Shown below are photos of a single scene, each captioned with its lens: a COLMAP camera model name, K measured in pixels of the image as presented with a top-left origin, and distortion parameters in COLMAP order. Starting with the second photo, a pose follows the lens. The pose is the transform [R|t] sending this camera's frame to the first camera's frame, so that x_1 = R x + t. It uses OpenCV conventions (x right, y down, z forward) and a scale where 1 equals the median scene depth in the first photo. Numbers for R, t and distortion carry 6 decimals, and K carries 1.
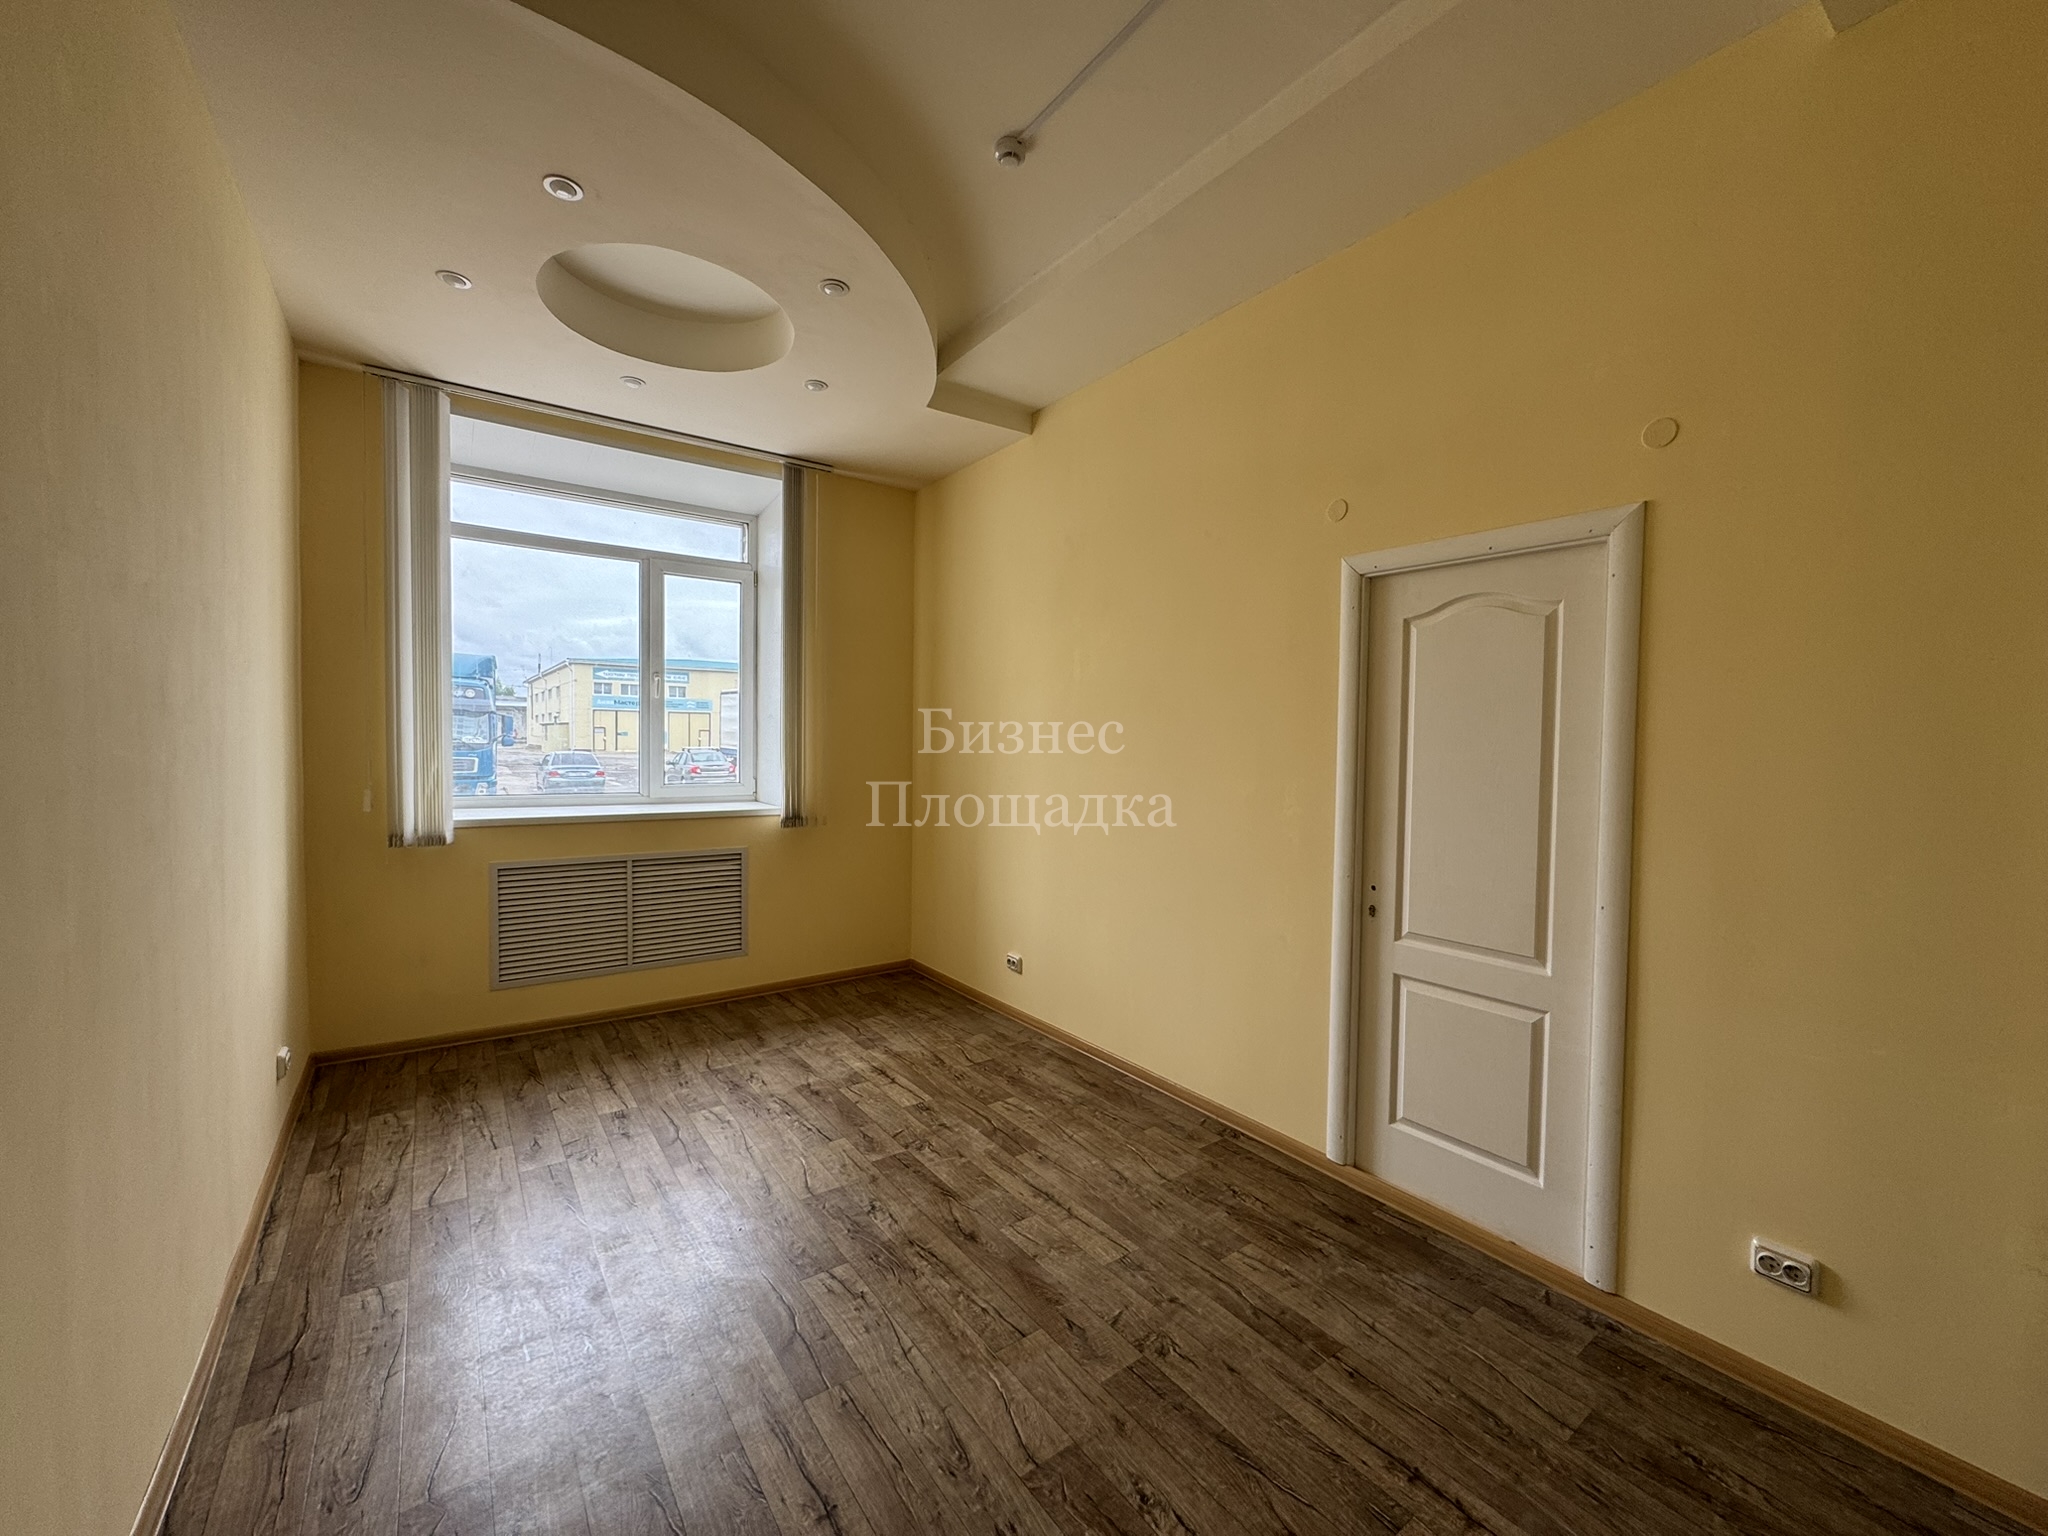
lens RADIAL K [[813.8, 0, 1025.9], [0, 813.8, 763.1], [0, 0, 1]] dist [-0.002290, 0.000379]
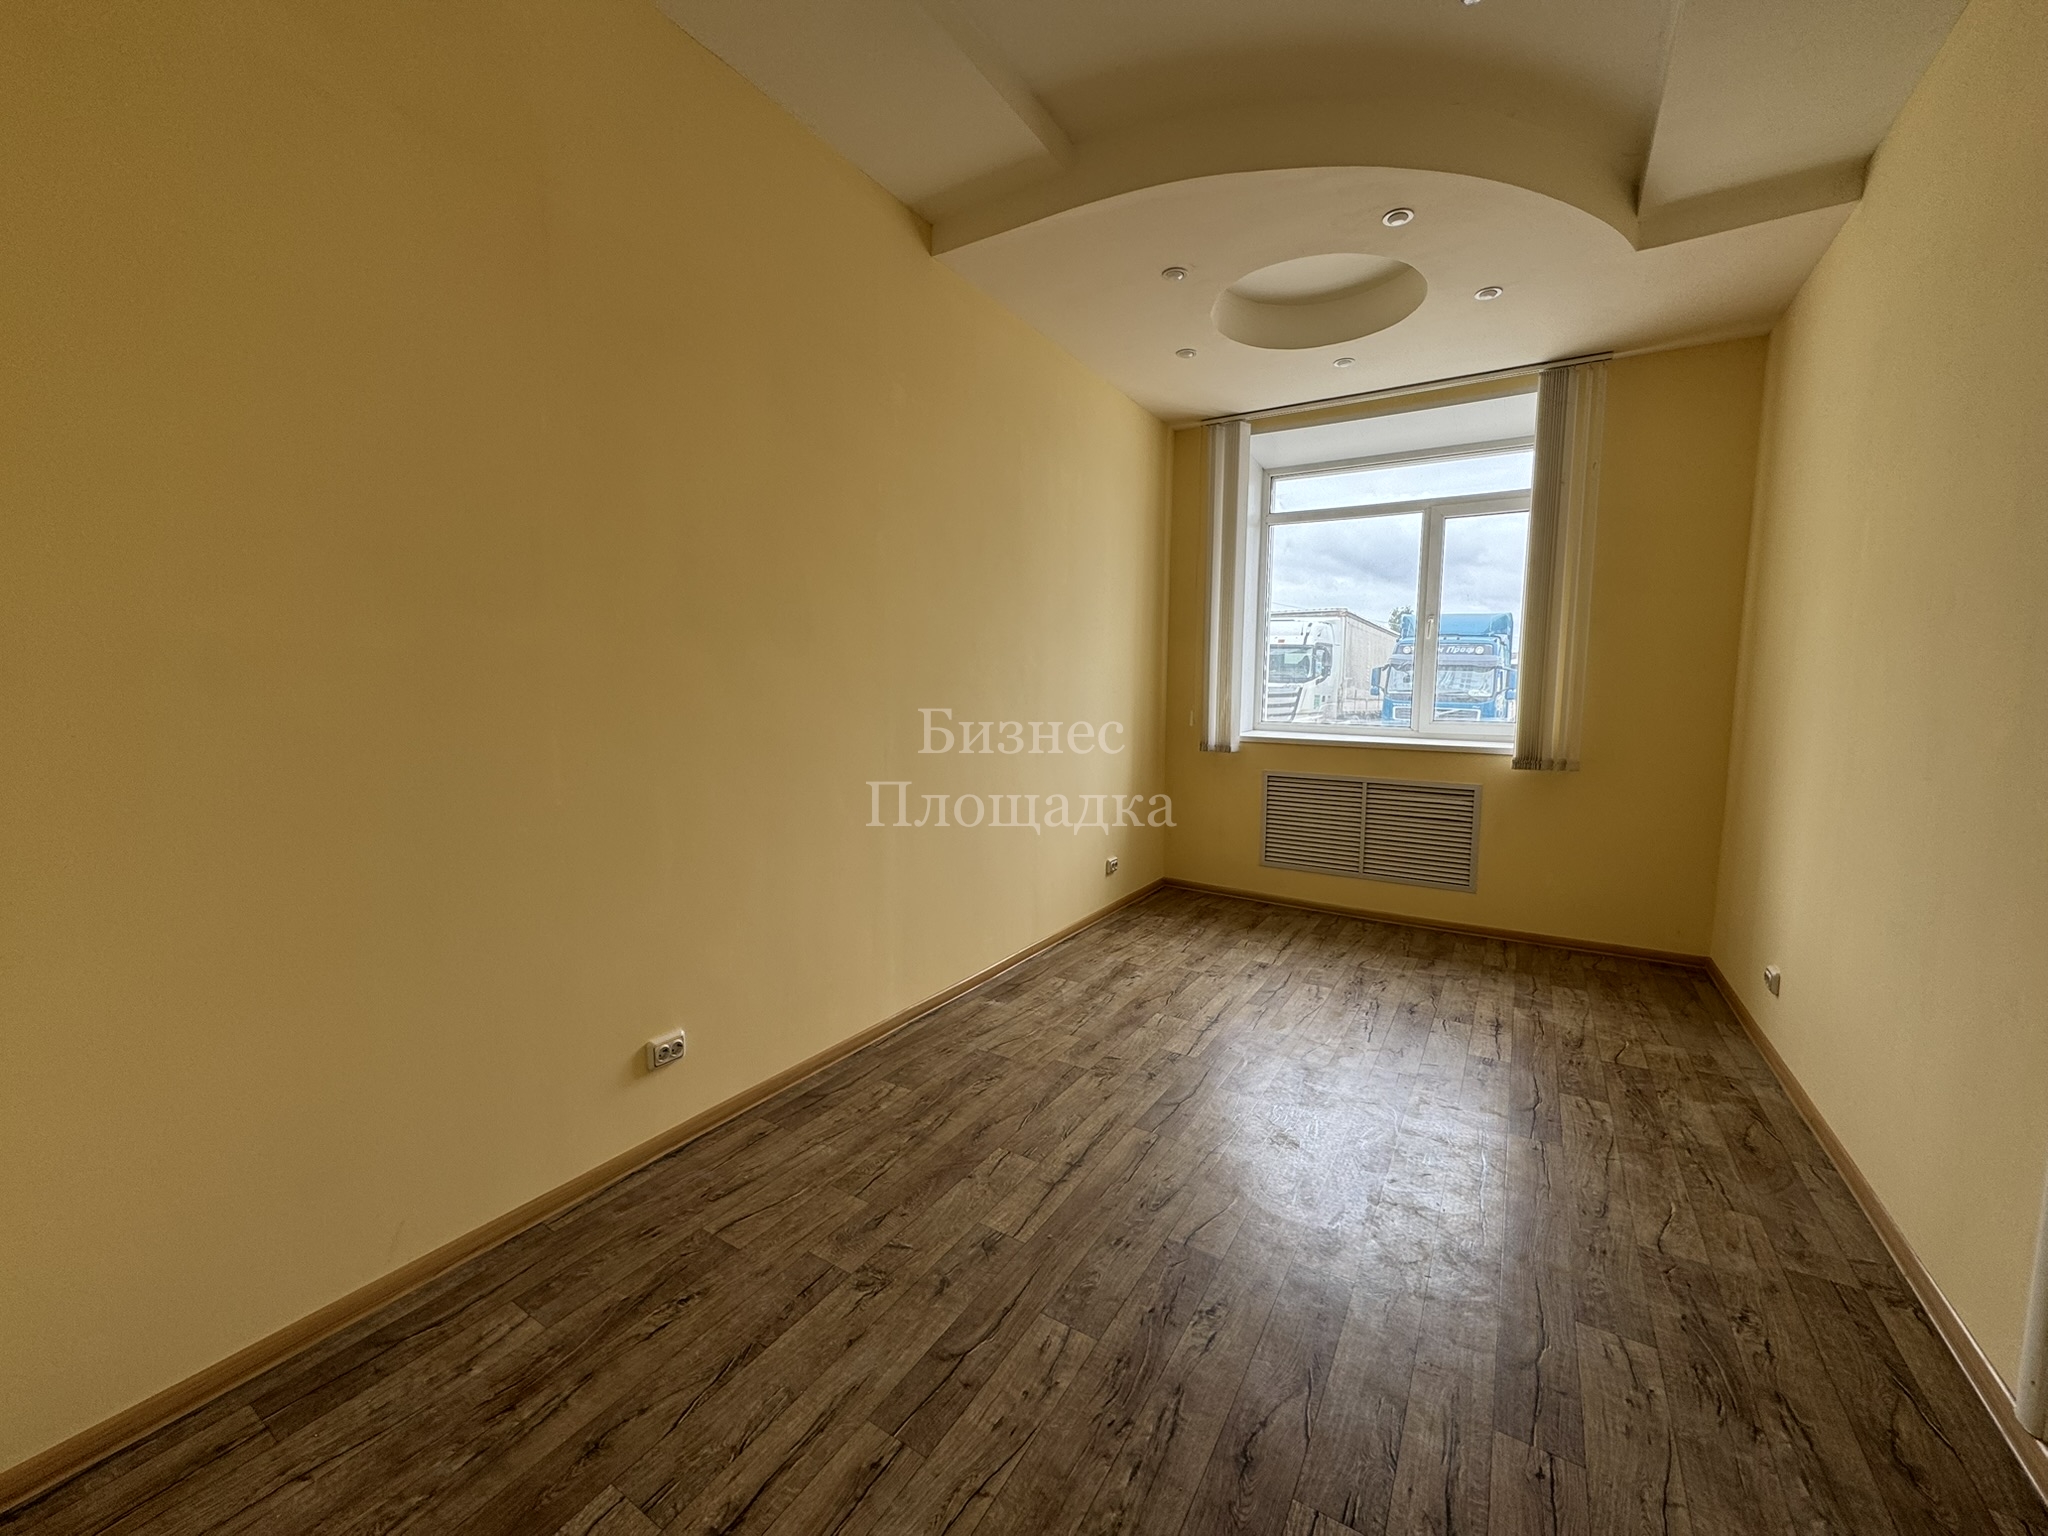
lens RADIAL K [[813.8, 0, 1026.8], [0, 813.8, 763.4], [0, 0, 1]] dist [-0.002290, 0.000379]
pose [[0.379263, 0.078320, -0.921968, 0.439811], [-0.032123, 0.996925, 0.071473, 0.029932], [0.924731, 0.002509, 0.380613, 0.140539]]
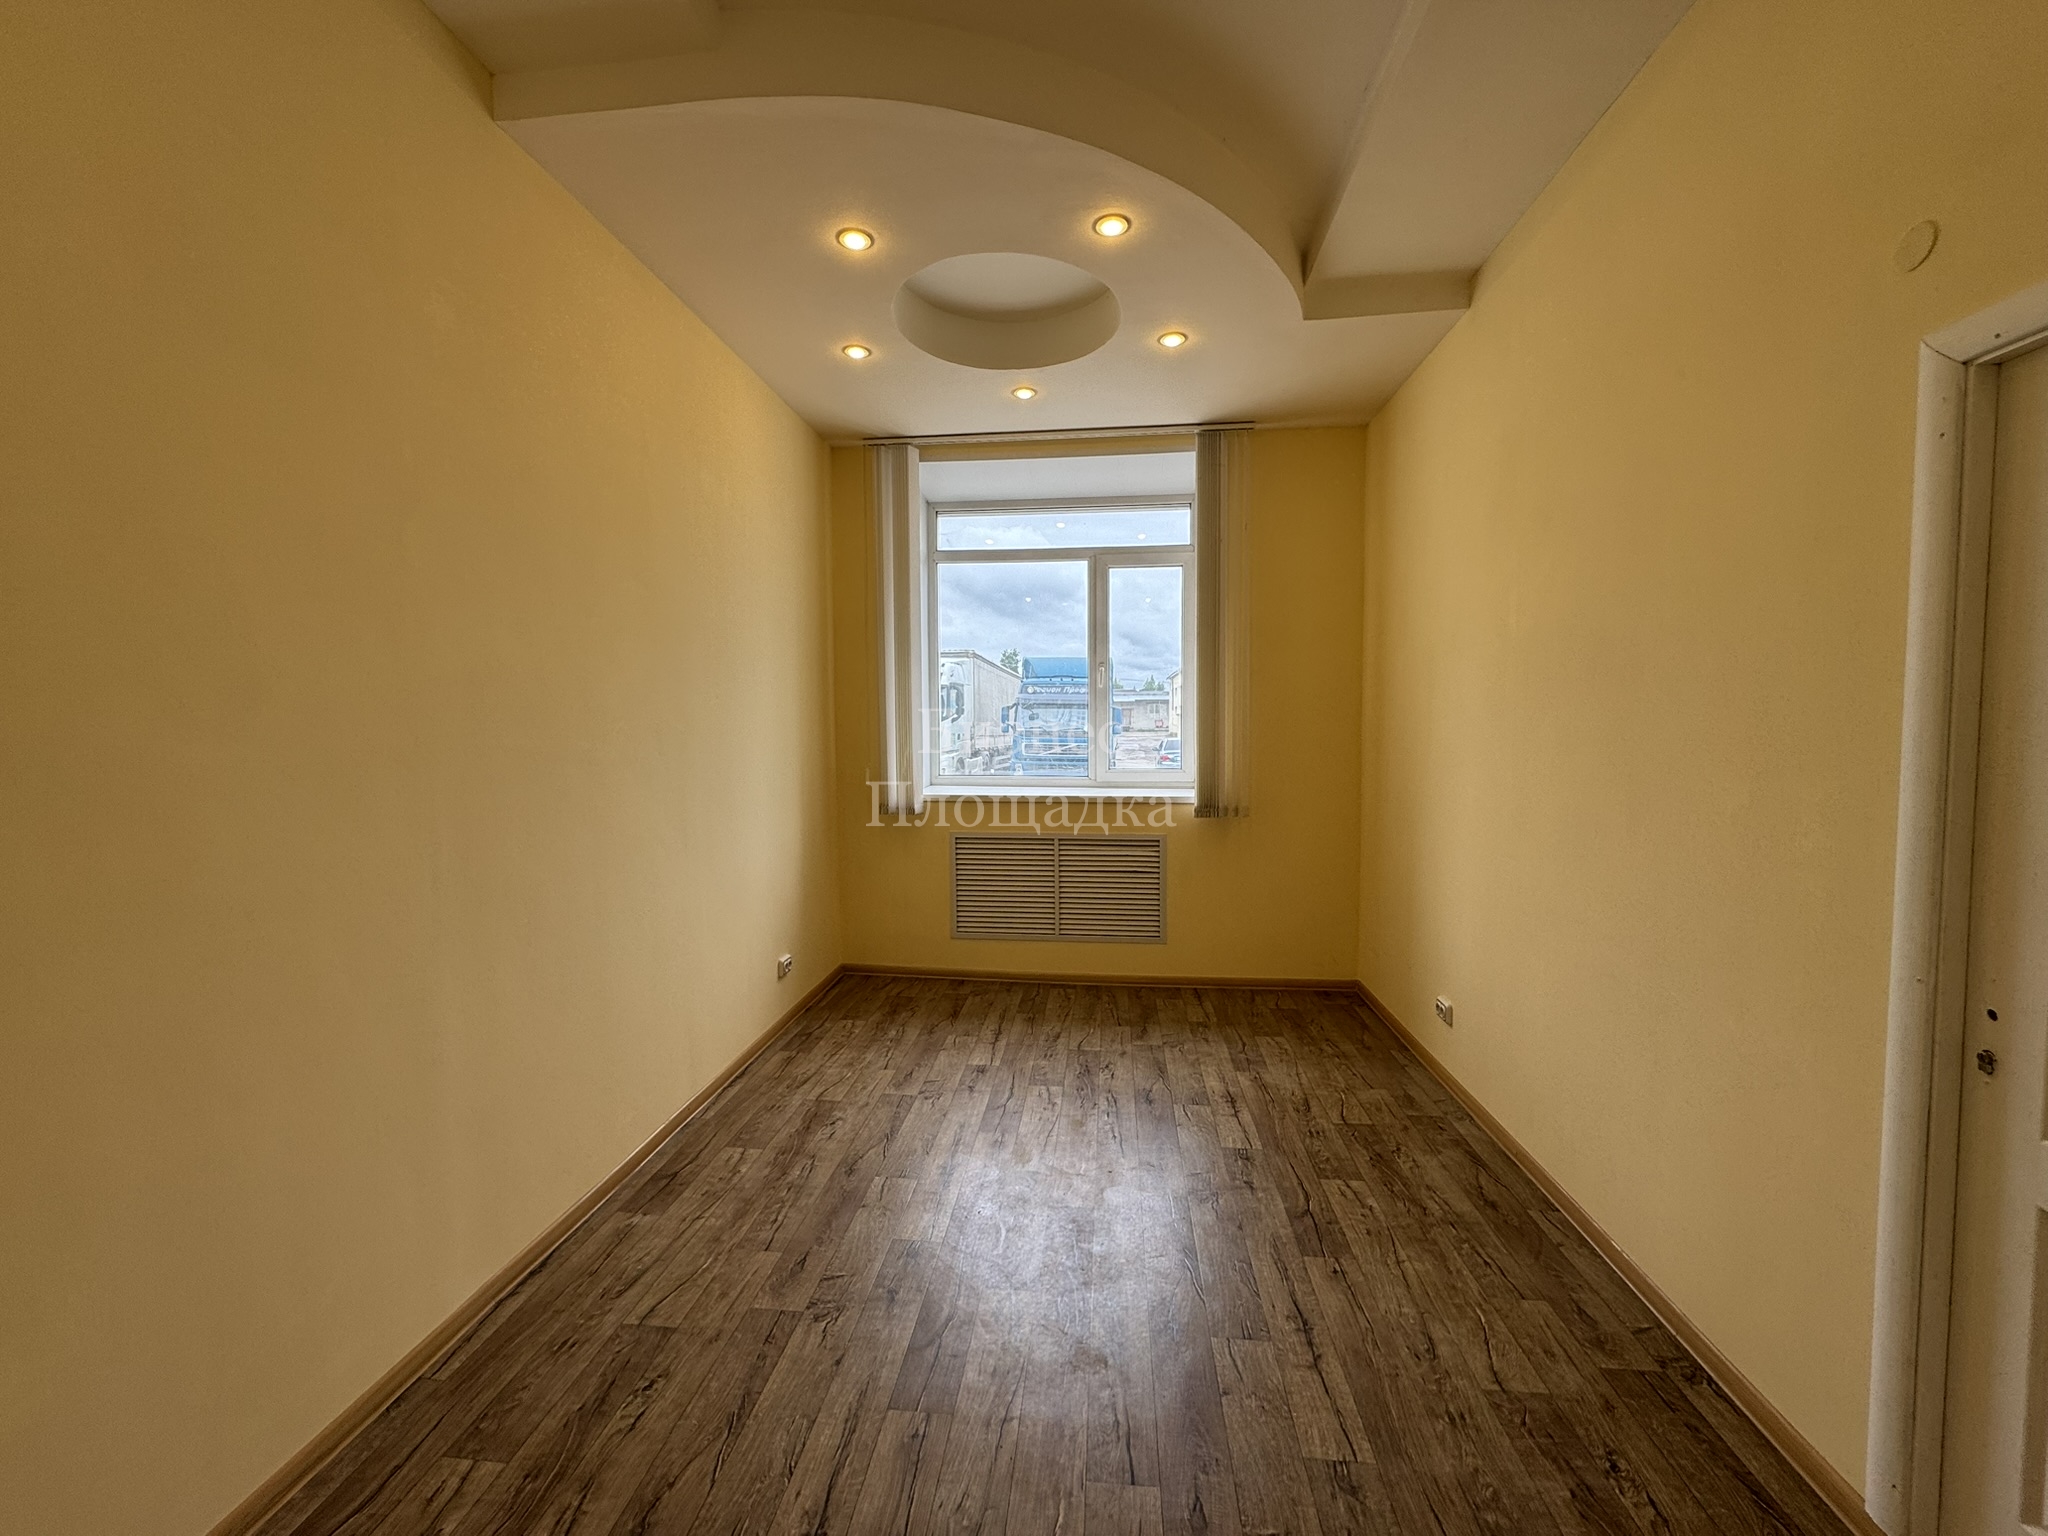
lens RADIAL K [[813.8, 0, 1026.1], [0, 813.8, 764.0], [0, 0, 1]] dist [-0.002290, 0.000379]
pose [[0.742631, 0.015471, -0.669522, 0.234426], [-0.003026, 0.999800, 0.019746, -0.001285], [0.669694, -0.012638, 0.742530, 0.194350]]
